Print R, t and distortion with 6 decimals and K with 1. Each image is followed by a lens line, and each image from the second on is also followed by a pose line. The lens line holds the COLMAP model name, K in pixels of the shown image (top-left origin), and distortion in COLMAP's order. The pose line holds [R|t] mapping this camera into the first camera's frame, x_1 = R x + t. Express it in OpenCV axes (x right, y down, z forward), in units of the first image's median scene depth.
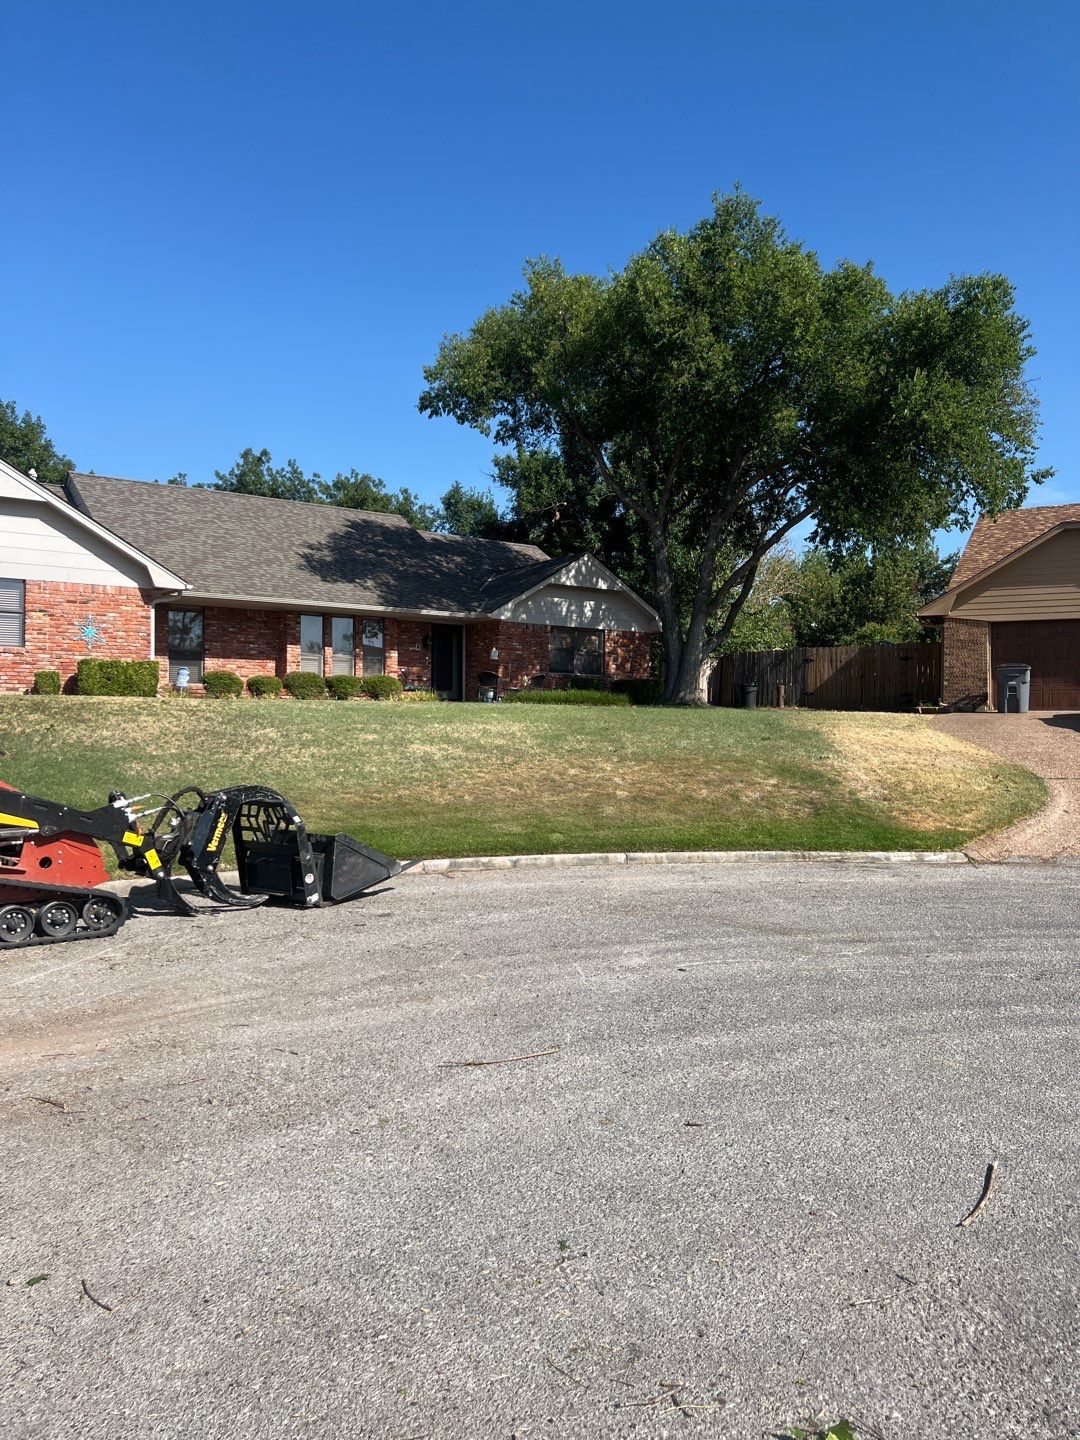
lens RADIAL K [[1105.3, 0, 540.6], [0, 1105.3, 724.8], [0, 0, 1]] dist [0.064617, -0.074555]
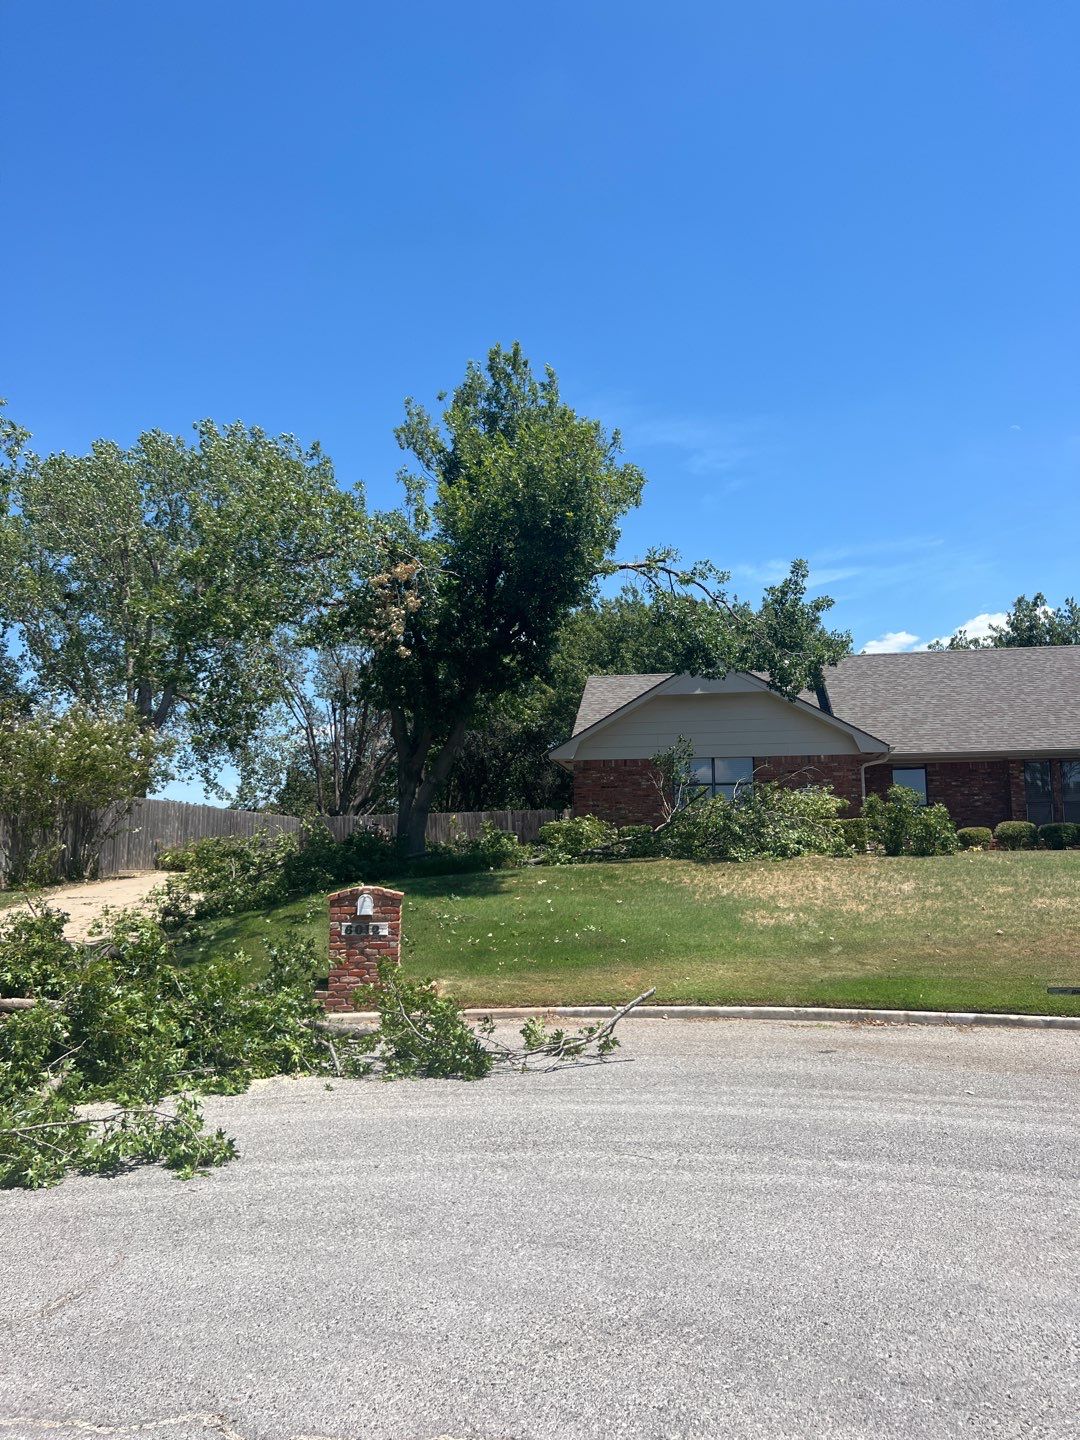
lens RADIAL K [[1105.3, 0, 538.8], [0, 1105.3, 707.0], [0, 0, 1]] dist [0.064617, -0.074555]
pose [[0.724571, -0.113199, -0.679841, 0.190480], [0.014709, 0.988735, -0.148955, -0.008008], [0.689044, 0.097929, 0.718073, -0.027953]]
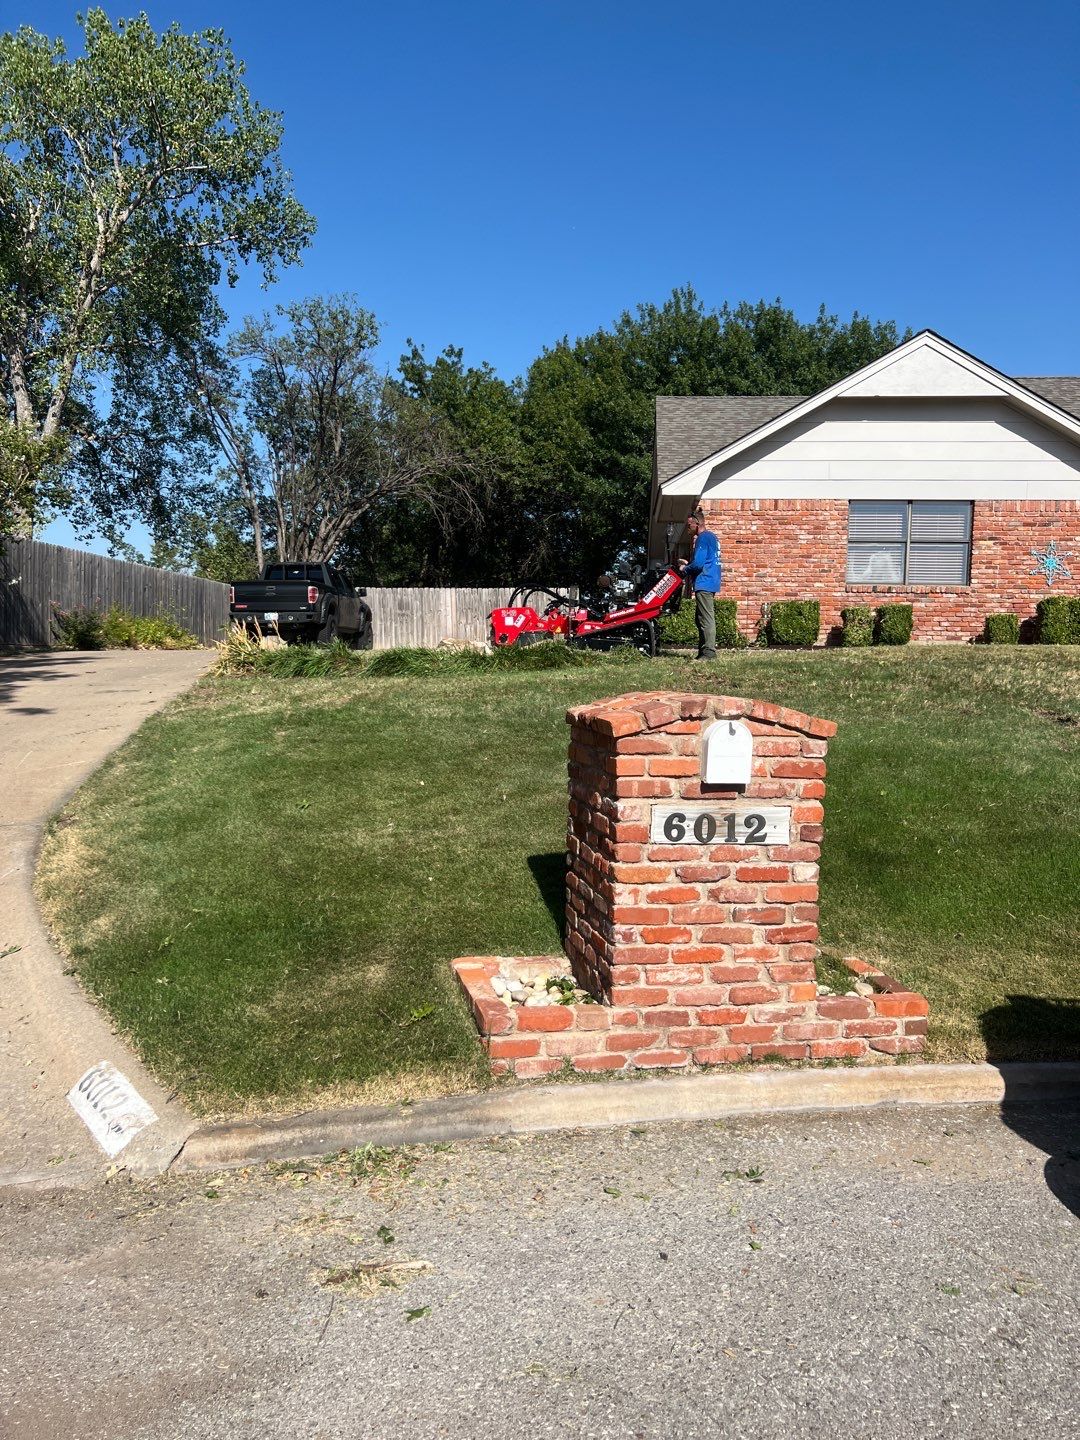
lens RADIAL K [[1105.3, 0, 537.4], [0, 1105.3, 738.9], [0, 0, 1]] dist [0.064617, -0.074555]
pose [[0.777518, 0.049331, -0.626922, -0.193860], [-0.011483, 0.997866, 0.064279, -0.007040], [0.628755, -0.042779, 0.776426, 0.175212]]
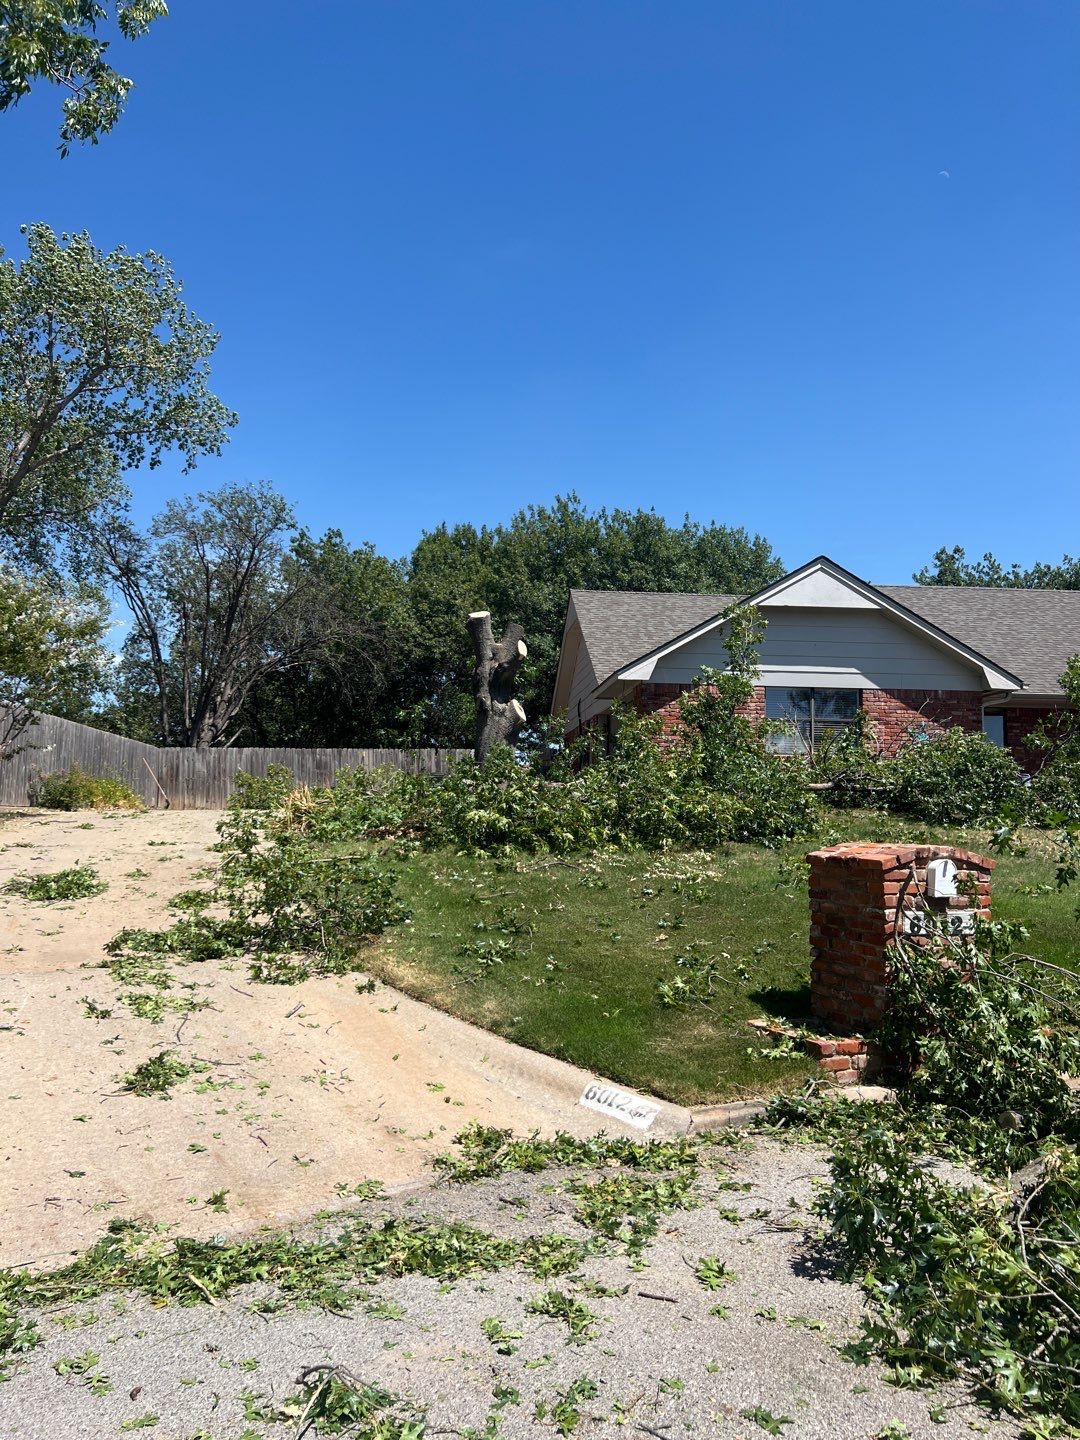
lens RADIAL K [[1105.3, 0, 544.5], [0, 1105.3, 732.8], [0, 0, 1]] dist [0.064617, -0.074555]
pose [[0.874447, -0.034900, -0.483864, -0.230324], [-0.006362, 0.996498, -0.083372, -0.007358], [0.485079, 0.075982, 0.871163, 0.009524]]
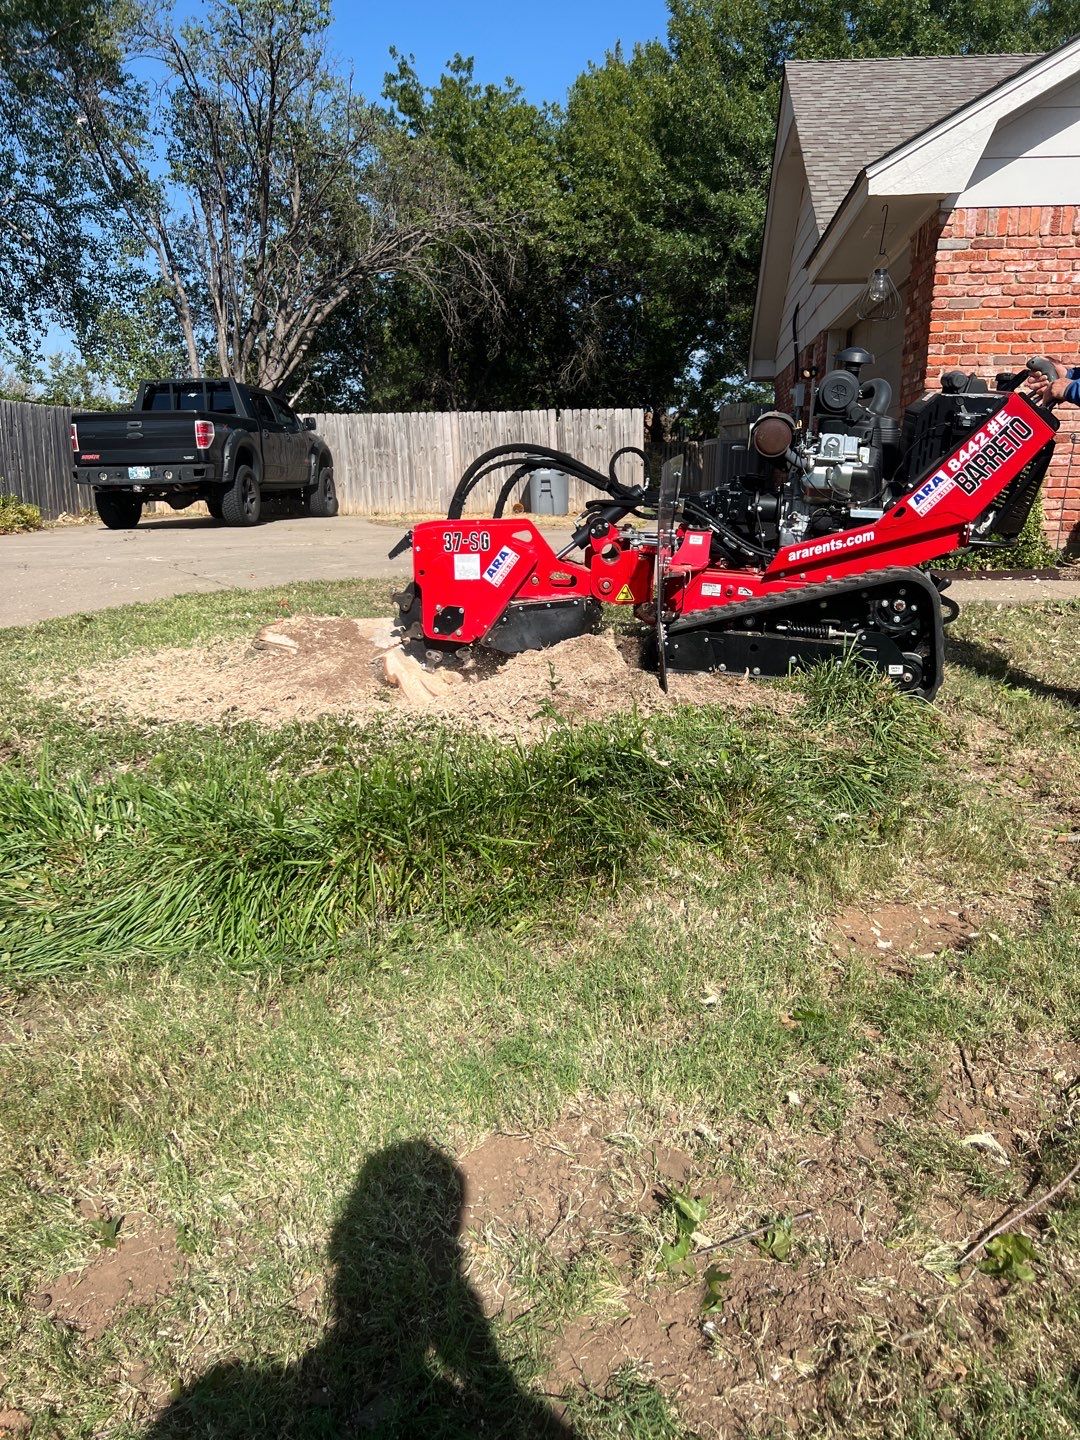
lens RADIAL K [[1121.4, 0, 561.1], [0, 1121.4, 734.4], [0, 0, 1]] dist [-0.004130, 0.016080]
pose [[0.760953, 0.138690, -0.633810, -0.466179], [0.006096, 0.975314, 0.220736, -0.050189], [0.648778, -0.171834, 0.741323, 0.523222]]
